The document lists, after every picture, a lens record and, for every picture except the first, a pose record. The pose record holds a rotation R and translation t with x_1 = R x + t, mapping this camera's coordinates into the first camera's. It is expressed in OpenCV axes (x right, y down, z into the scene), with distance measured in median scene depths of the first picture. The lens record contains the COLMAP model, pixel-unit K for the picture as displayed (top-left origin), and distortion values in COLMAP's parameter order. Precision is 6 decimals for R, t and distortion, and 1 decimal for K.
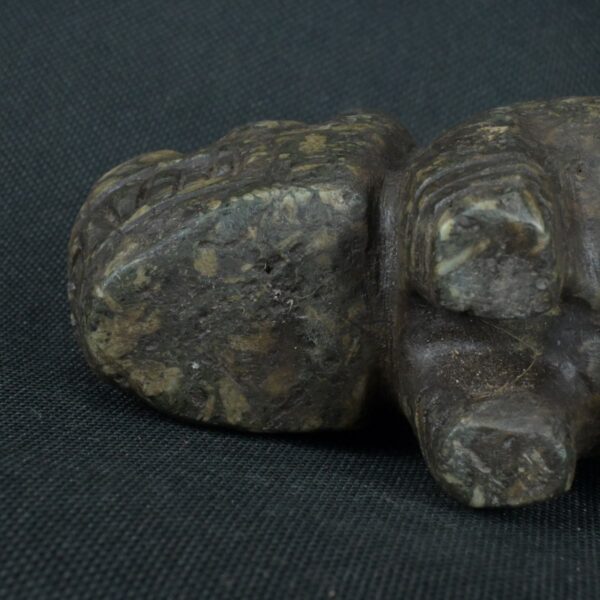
lens RADIAL K [[1947.9, 0, 300.0], [0, 1947.9, 300.0], [0, 0, 1]] dist [0.009936, 0.110755]
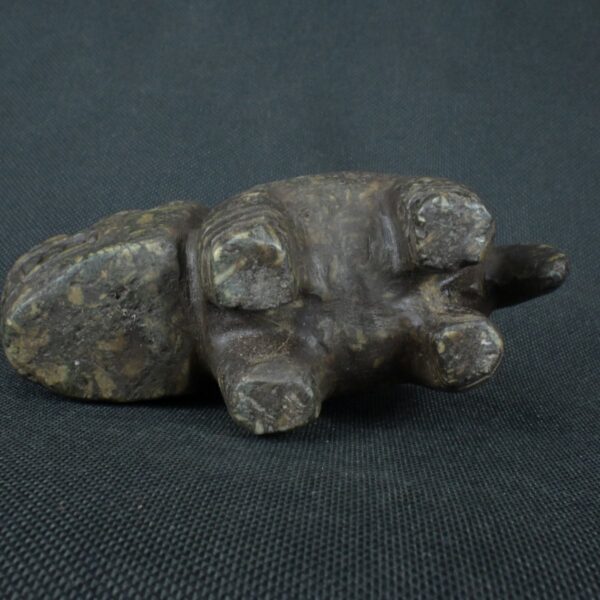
lens RADIAL K [[904.2, 0, 300.0], [0, 904.2, 300.0], [0, 0, 1]] dist [0.008157, 0.000753]
pose [[0.992649, -0.095701, 0.074092, 0.075838], [0.099257, 0.994003, -0.045897, 0.035022], [-0.069255, 0.052914, 0.996195, 0.266619]]
